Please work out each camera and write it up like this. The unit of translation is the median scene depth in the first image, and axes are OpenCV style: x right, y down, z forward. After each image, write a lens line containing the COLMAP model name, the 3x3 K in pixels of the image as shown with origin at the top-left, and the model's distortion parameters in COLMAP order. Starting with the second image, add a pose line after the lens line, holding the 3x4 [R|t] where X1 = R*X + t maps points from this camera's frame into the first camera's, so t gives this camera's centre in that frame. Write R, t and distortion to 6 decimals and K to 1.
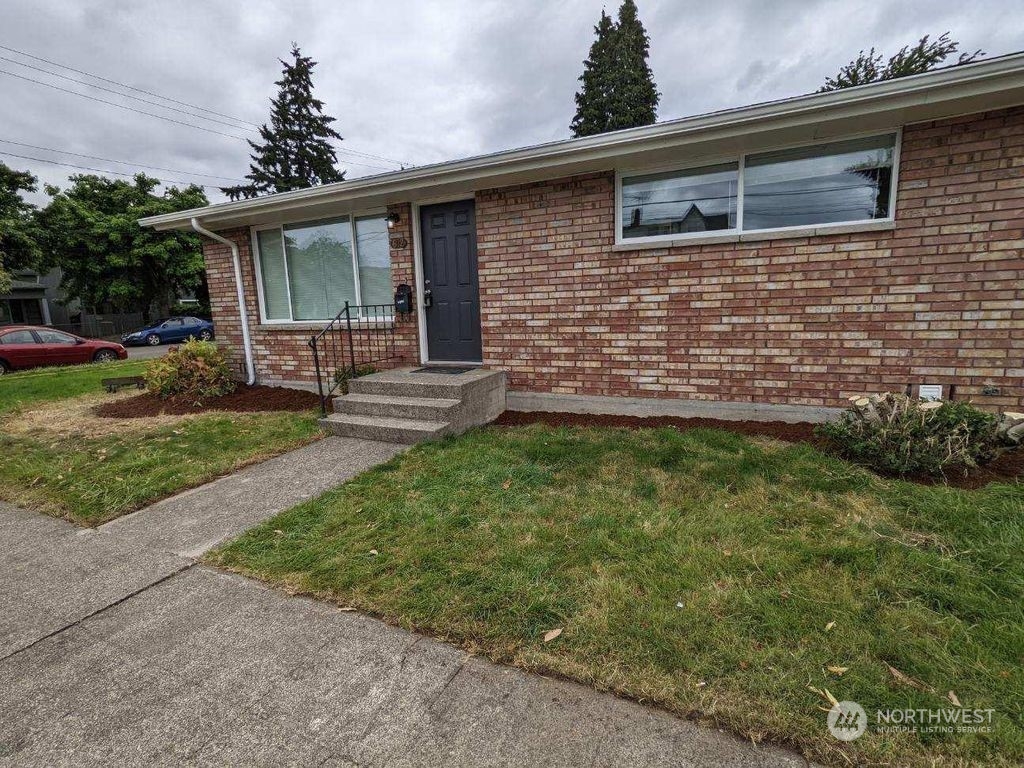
lens RADIAL K [[475.3, 0, 510.7], [0, 475.3, 379.8], [0, 0, 1]] dist [-0.002606, 0.001280]
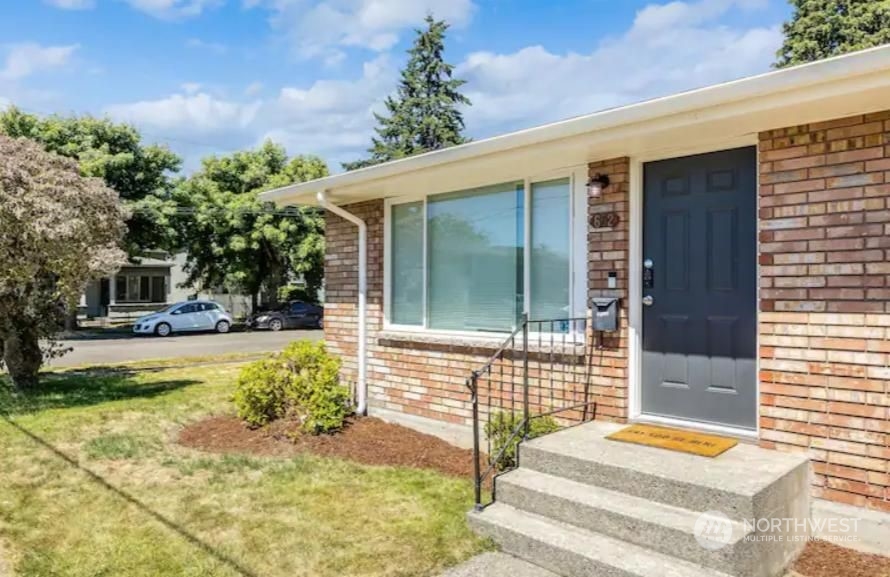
lens RADIAL K [[599.6, 0, 440.3], [0, 599.6, 289.6], [0, 0, 1]] dist [-0.020267, 0.000762]
pose [[0.938504, 0.034624, -0.343528, -0.139750], [-0.090291, 0.984947, -0.147398, -0.054005], [0.333253, 0.169351, 0.927503, 0.184131]]
